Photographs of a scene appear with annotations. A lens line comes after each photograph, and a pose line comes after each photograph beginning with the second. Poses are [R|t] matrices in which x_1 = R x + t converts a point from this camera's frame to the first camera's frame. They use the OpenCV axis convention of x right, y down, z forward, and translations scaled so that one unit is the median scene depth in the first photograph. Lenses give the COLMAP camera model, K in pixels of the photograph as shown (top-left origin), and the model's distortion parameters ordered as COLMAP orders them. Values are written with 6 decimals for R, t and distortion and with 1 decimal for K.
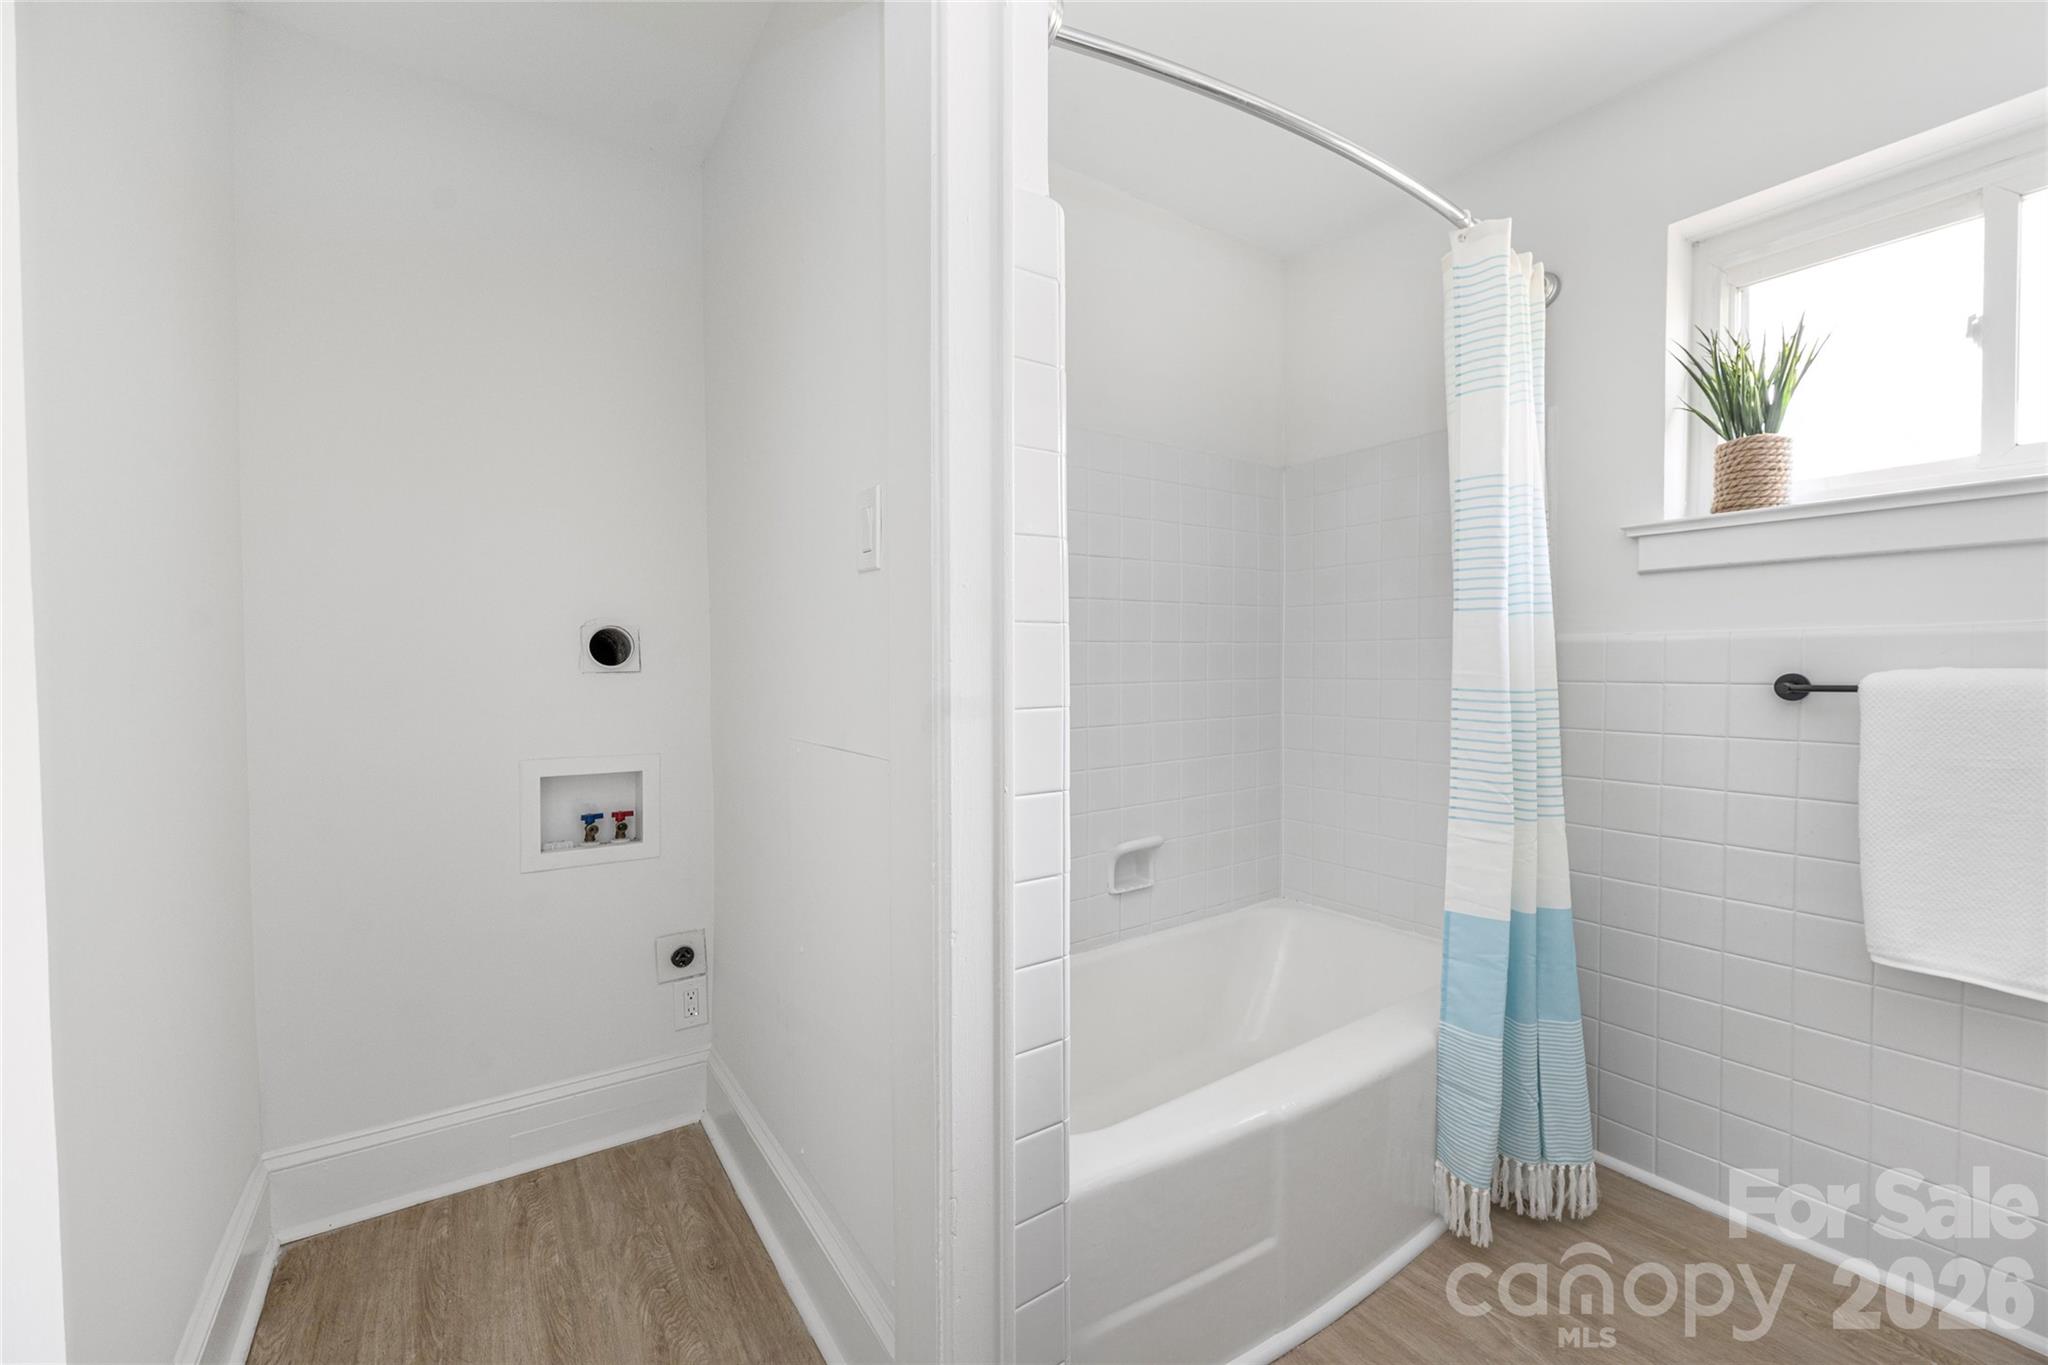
lens RADIAL K [[818.7, 0, 1019.0], [0, 818.7, 685.2], [0, 0, 1]] dist [-0.005026, 0.000010]
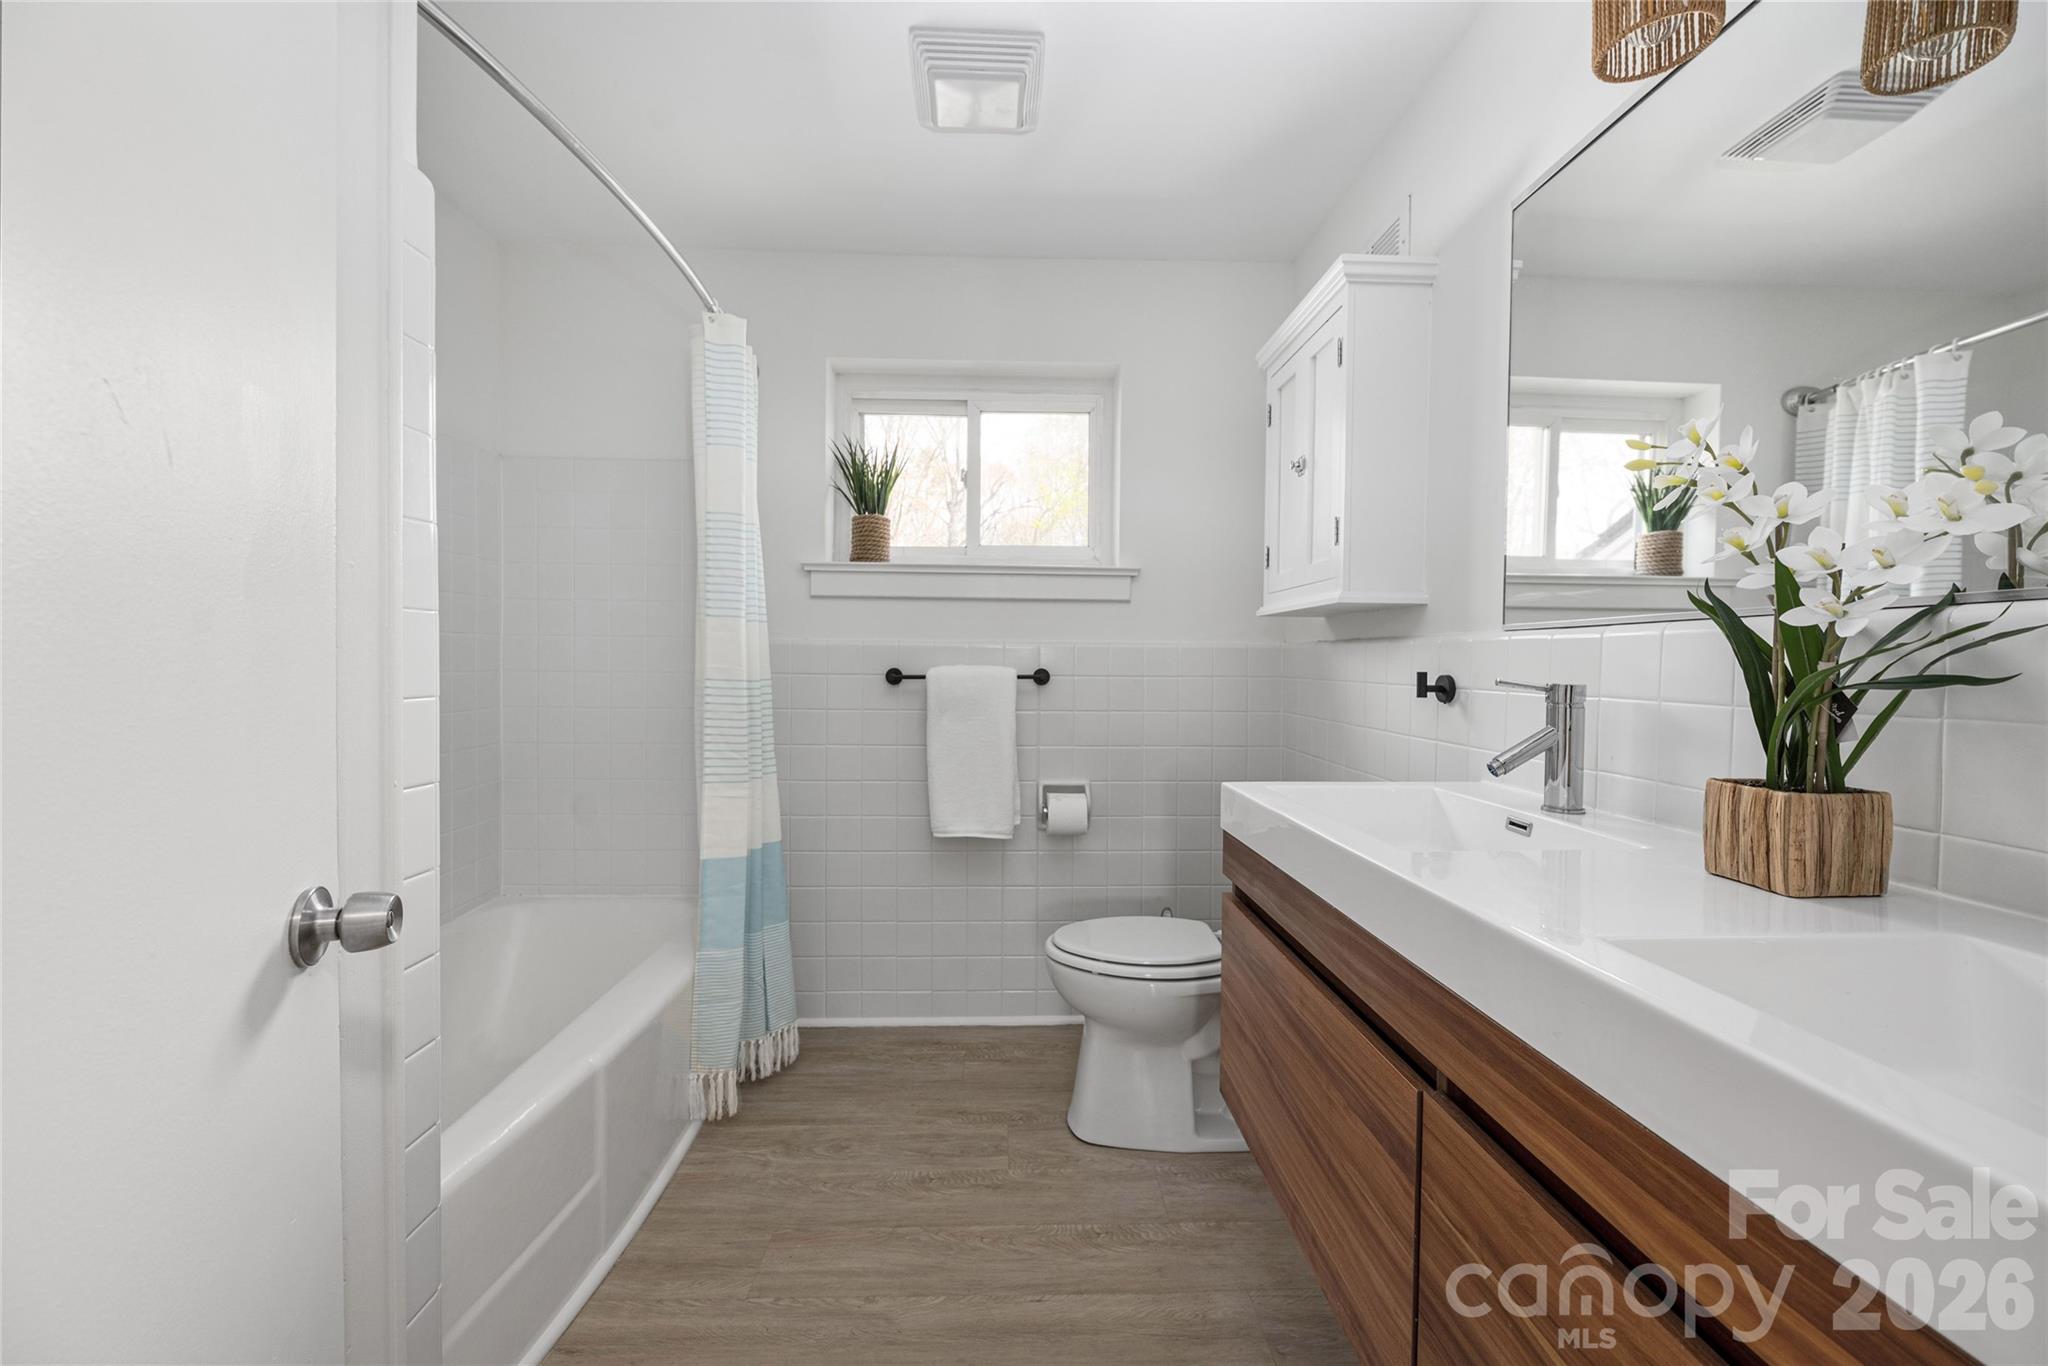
lens RADIAL K [[823.3, 0, 1019.1], [0, 823.3, 674.9], [0, 0, 1]] dist [-0.006939, 0.000068]
pose [[0.539867, -0.001675, 0.841748, -0.266295], [0.008687, 0.999956, -0.003583, 0.006800], [-0.841705, 0.009247, 0.539858, -0.076312]]
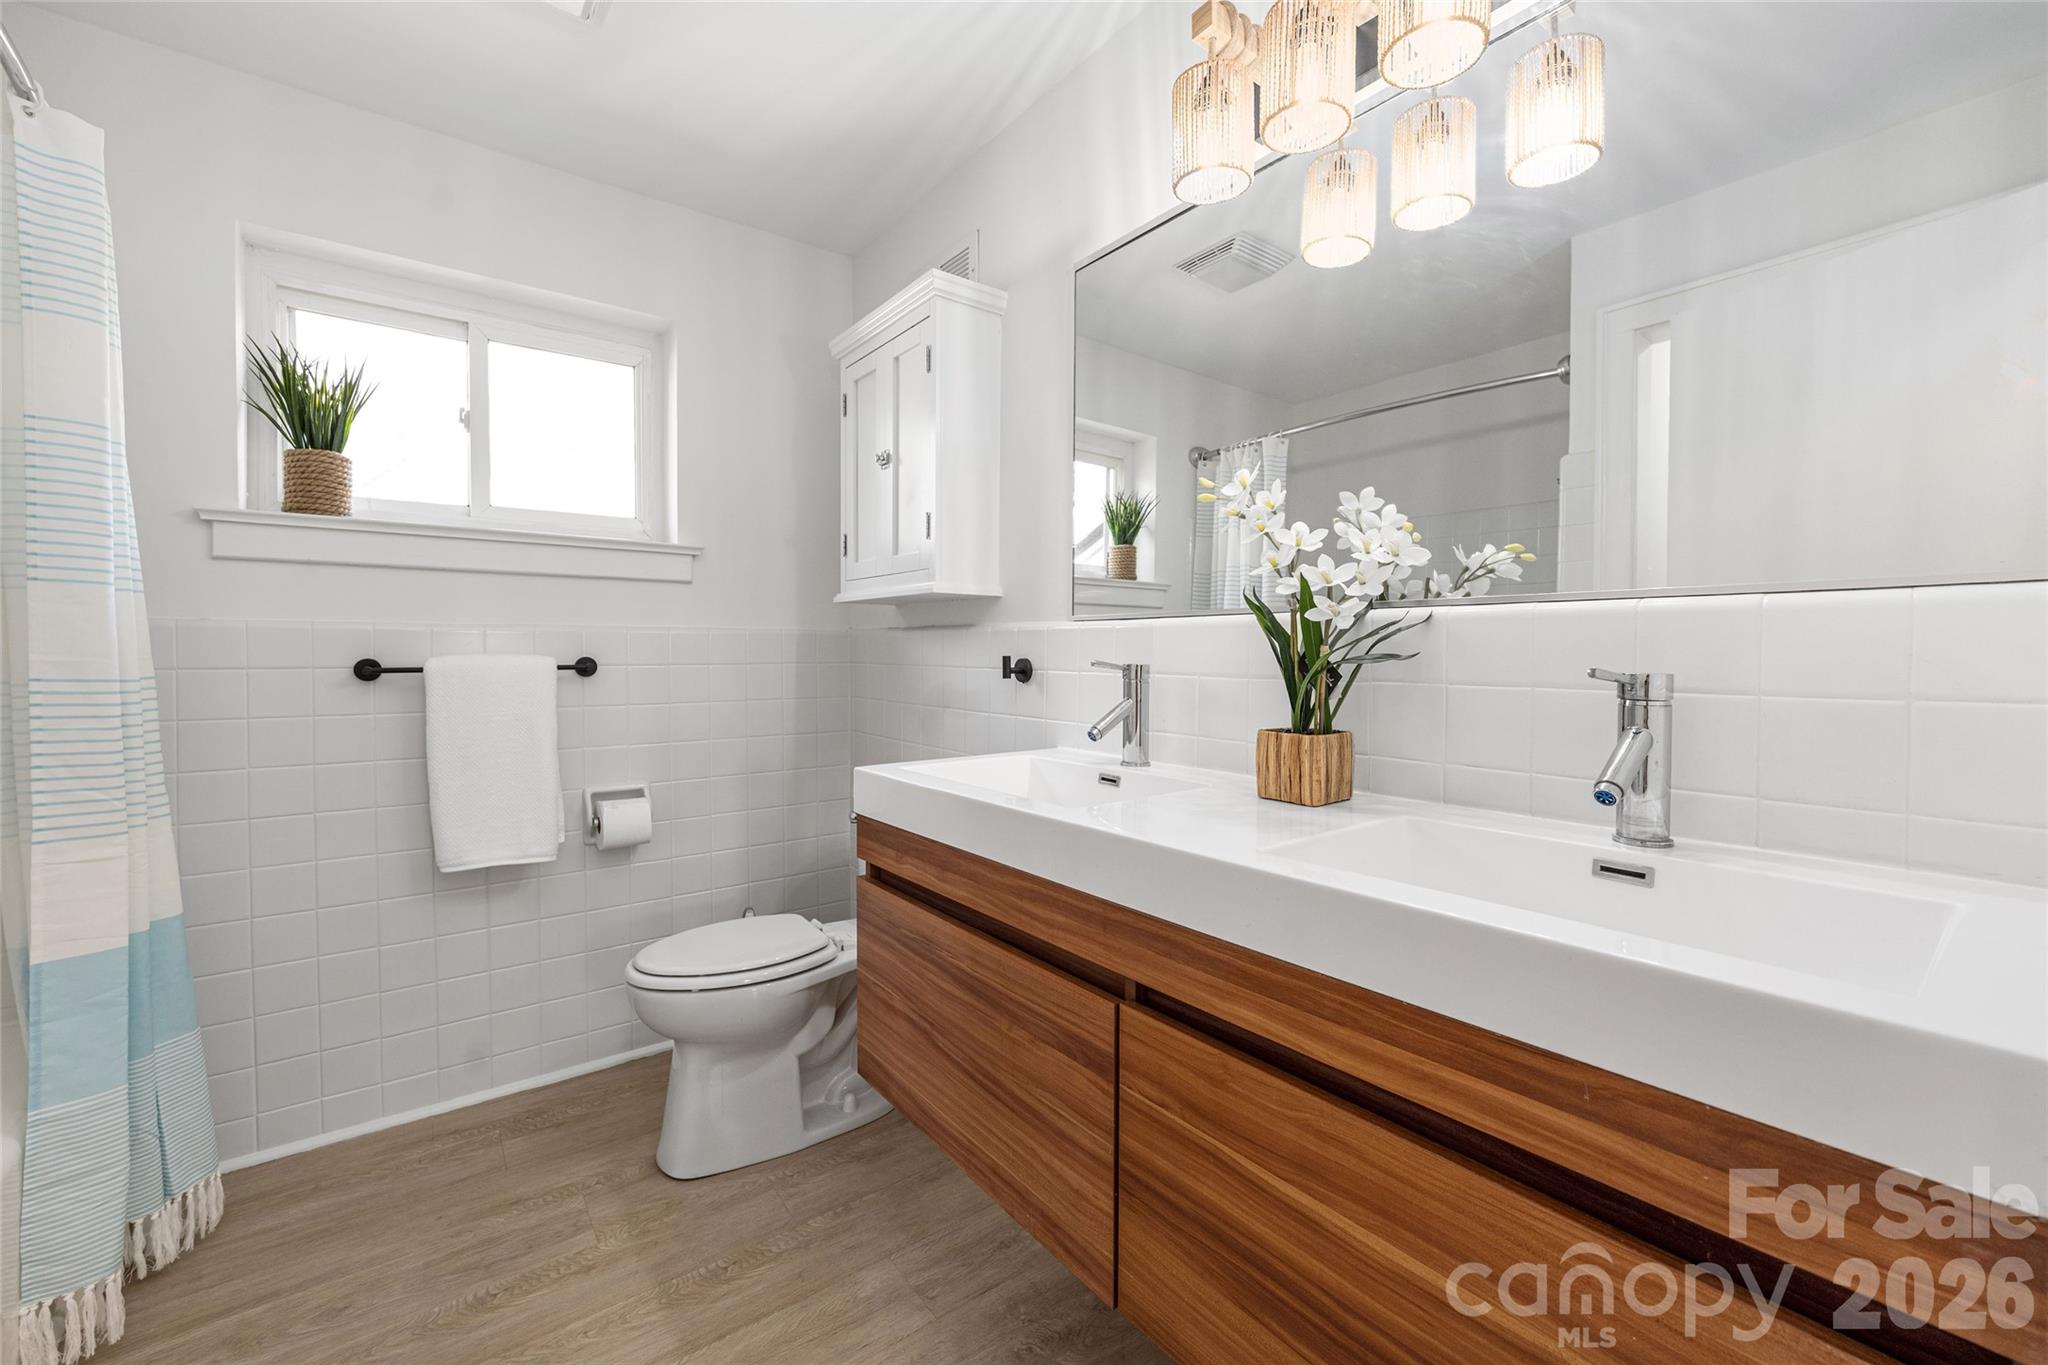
lens RADIAL K [[833.8, 0, 1027.7], [0, 833.8, 667.3], [0, 0, 1]] dist [-0.004935, 0.000186]
pose [[-0.053458, -0.012685, 0.998490, -0.317907], [0.023689, 0.999622, 0.013968, 0.004012], [-0.998289, 0.024399, -0.053138, 0.084467]]
